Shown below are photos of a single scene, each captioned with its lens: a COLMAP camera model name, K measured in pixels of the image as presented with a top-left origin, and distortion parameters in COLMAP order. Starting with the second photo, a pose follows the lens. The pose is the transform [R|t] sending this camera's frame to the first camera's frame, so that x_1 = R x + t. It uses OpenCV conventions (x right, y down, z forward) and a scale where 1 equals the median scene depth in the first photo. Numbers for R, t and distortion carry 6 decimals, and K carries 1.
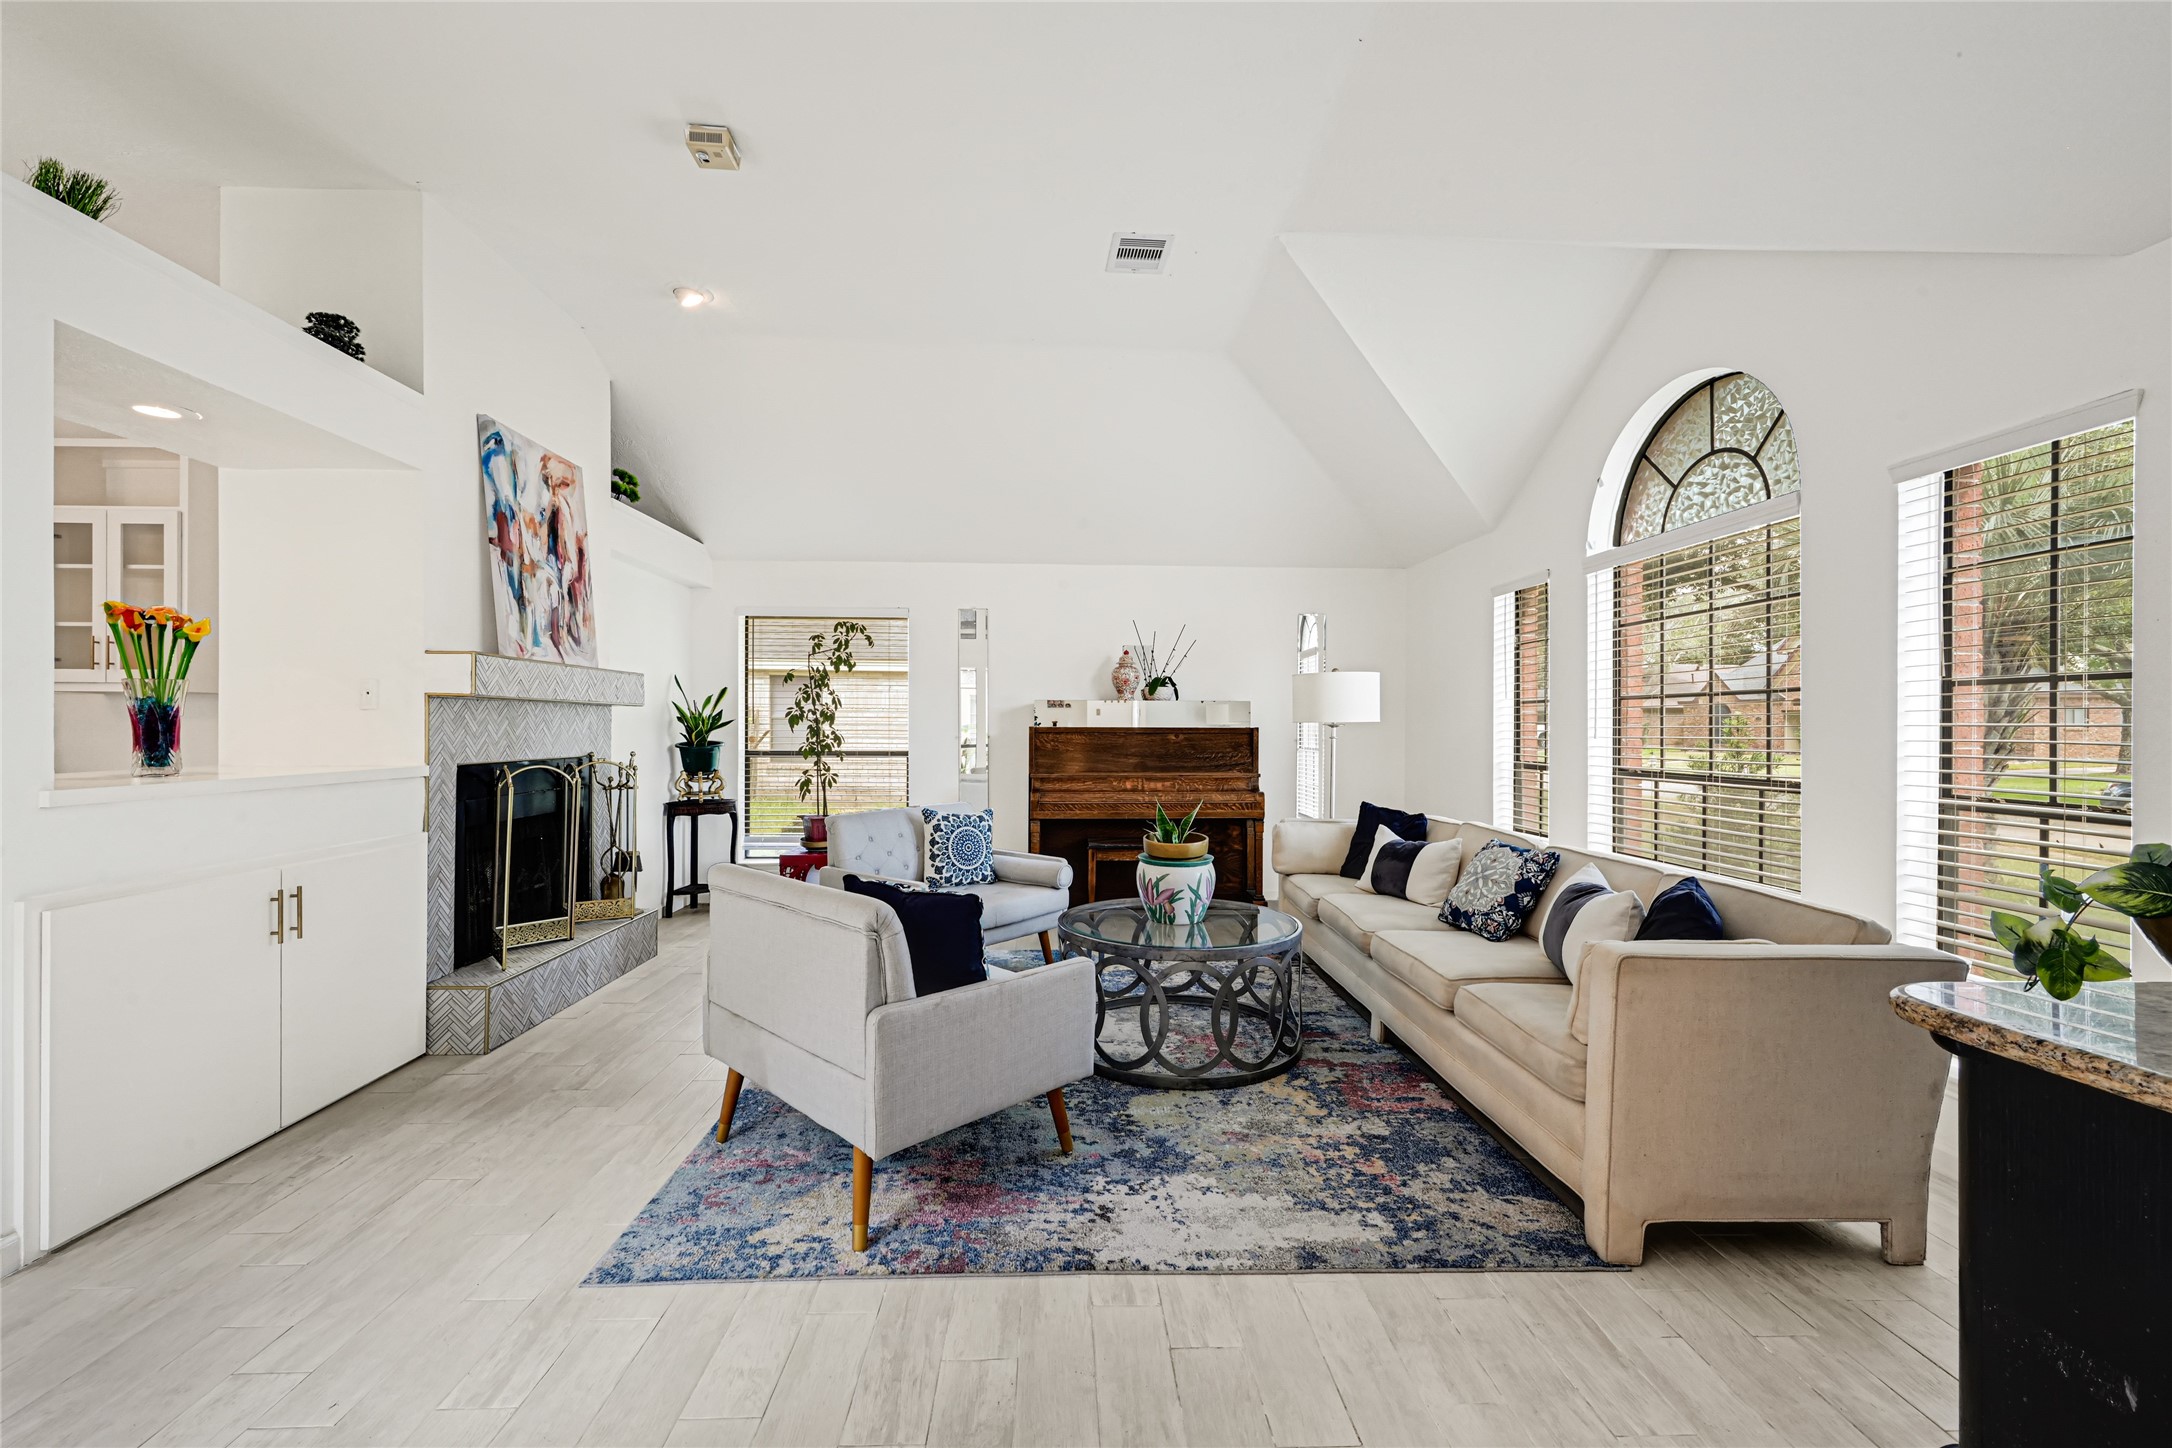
lens RADIAL K [[885.7, 0, 1087.9], [0, 885.7, 733.2], [0, 0, 1]] dist [0.000390, -0.000056]
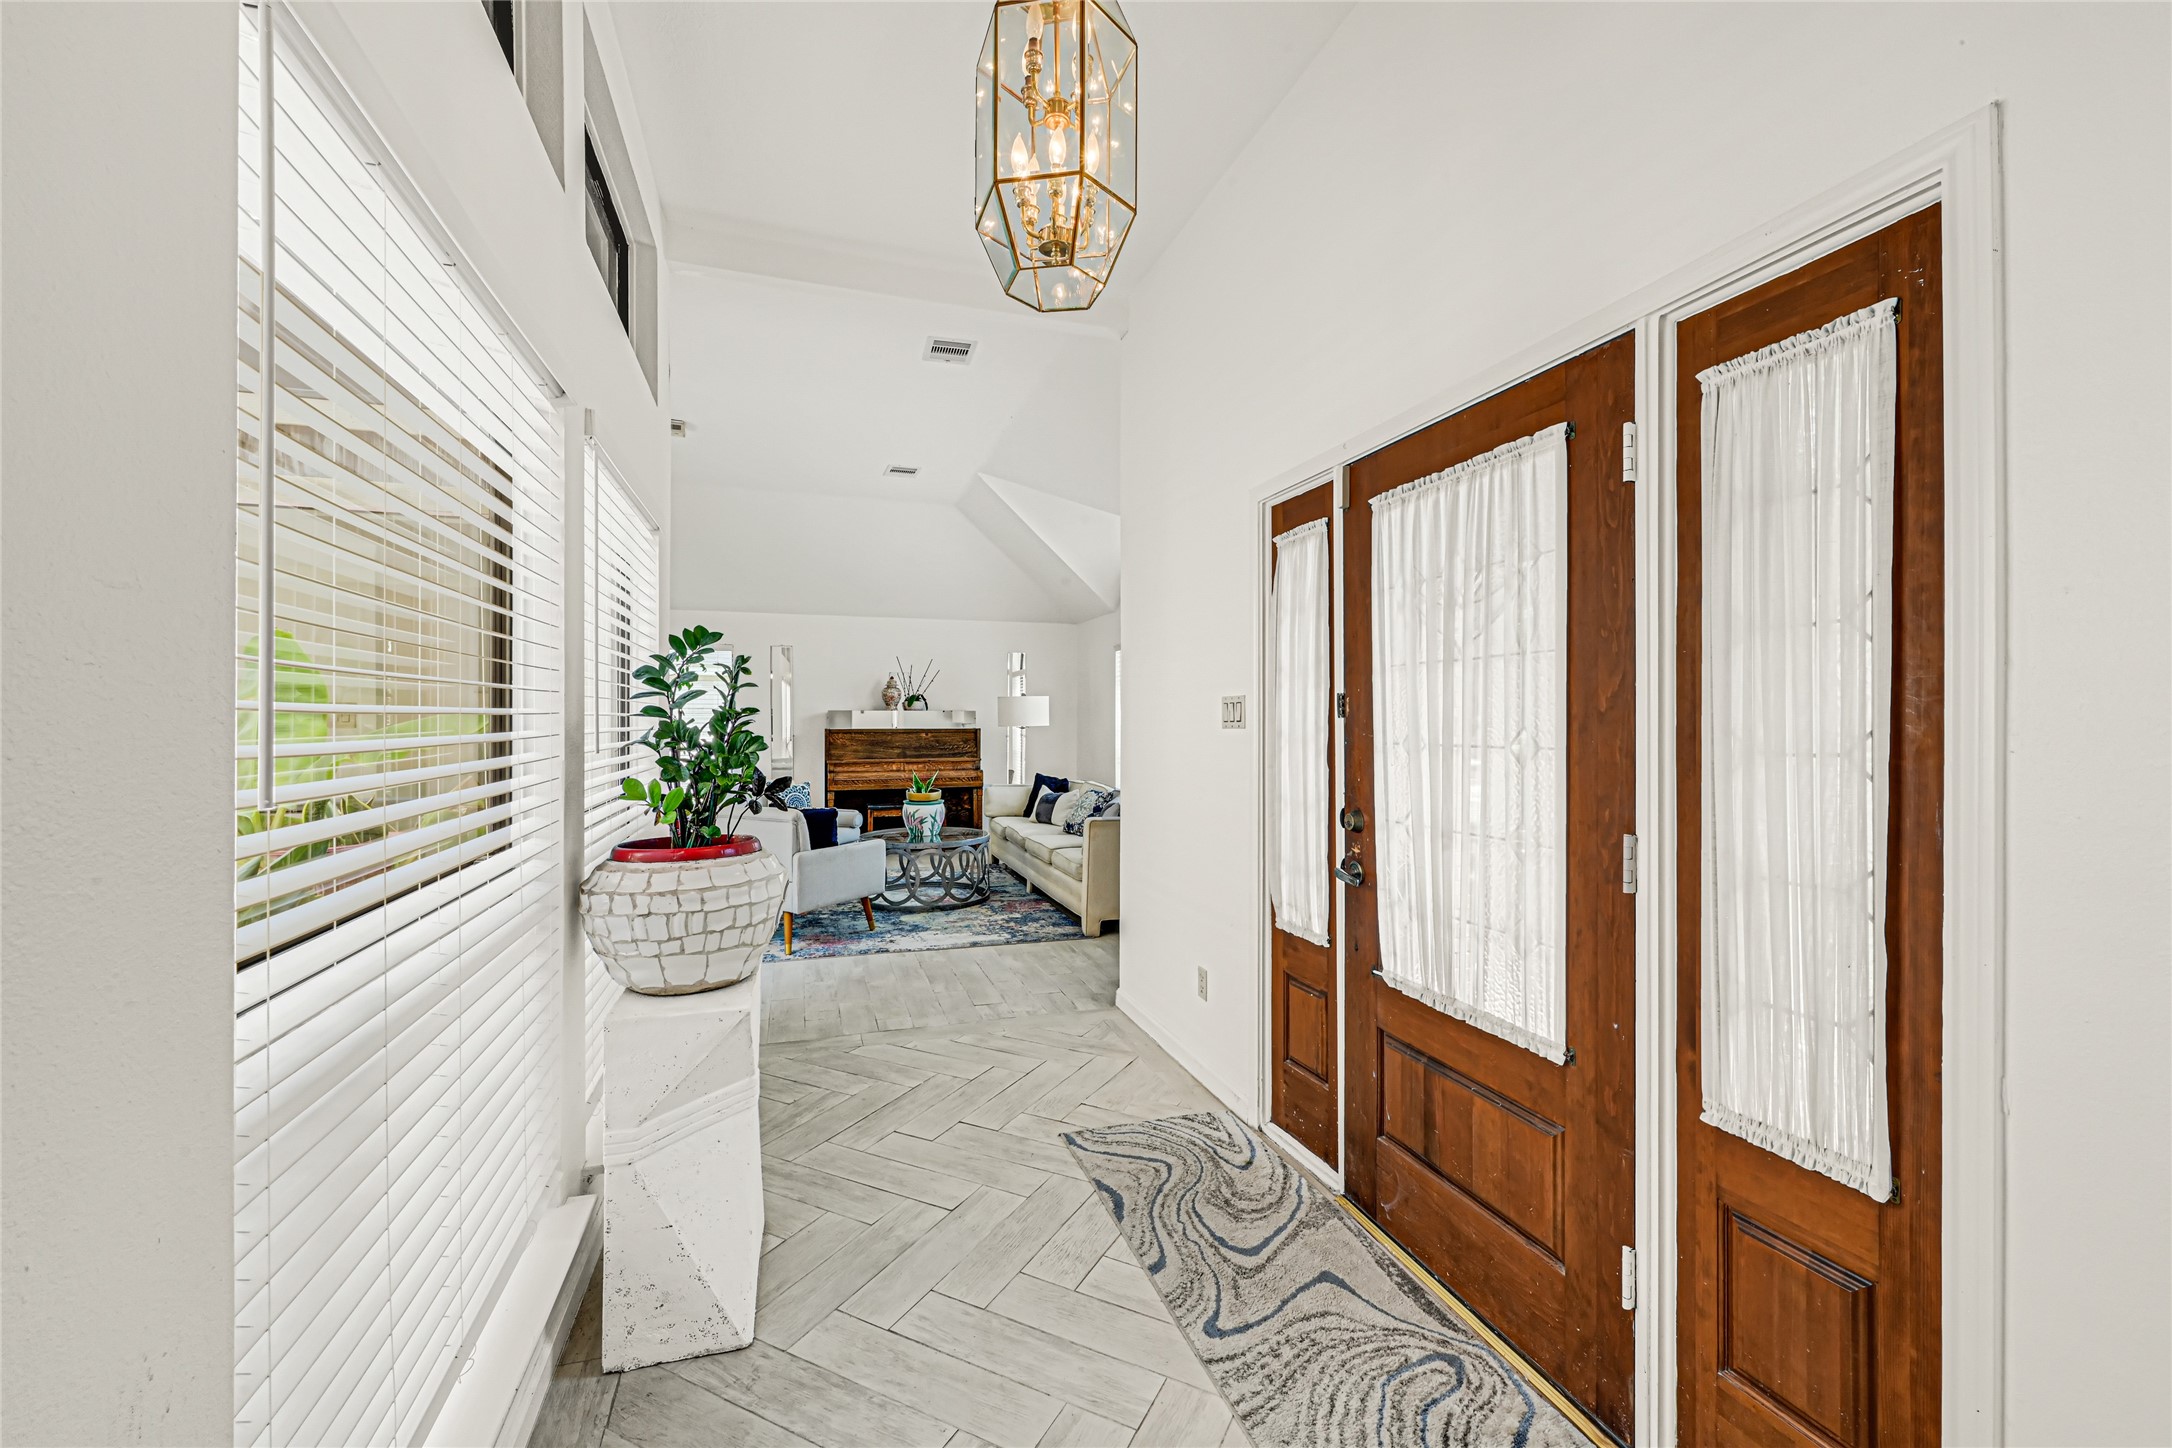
lens RADIAL K [[885.7, 0, 1088.9], [0, 885.7, 725.4], [0, 0, 1]] dist [0.000390, -0.000056]
pose [[0.962917, -0.005513, 0.269743, -0.055374], [0.004991, 0.999984, 0.002623, -0.019470], [-0.269753, -0.001180, 0.962929, -0.718737]]
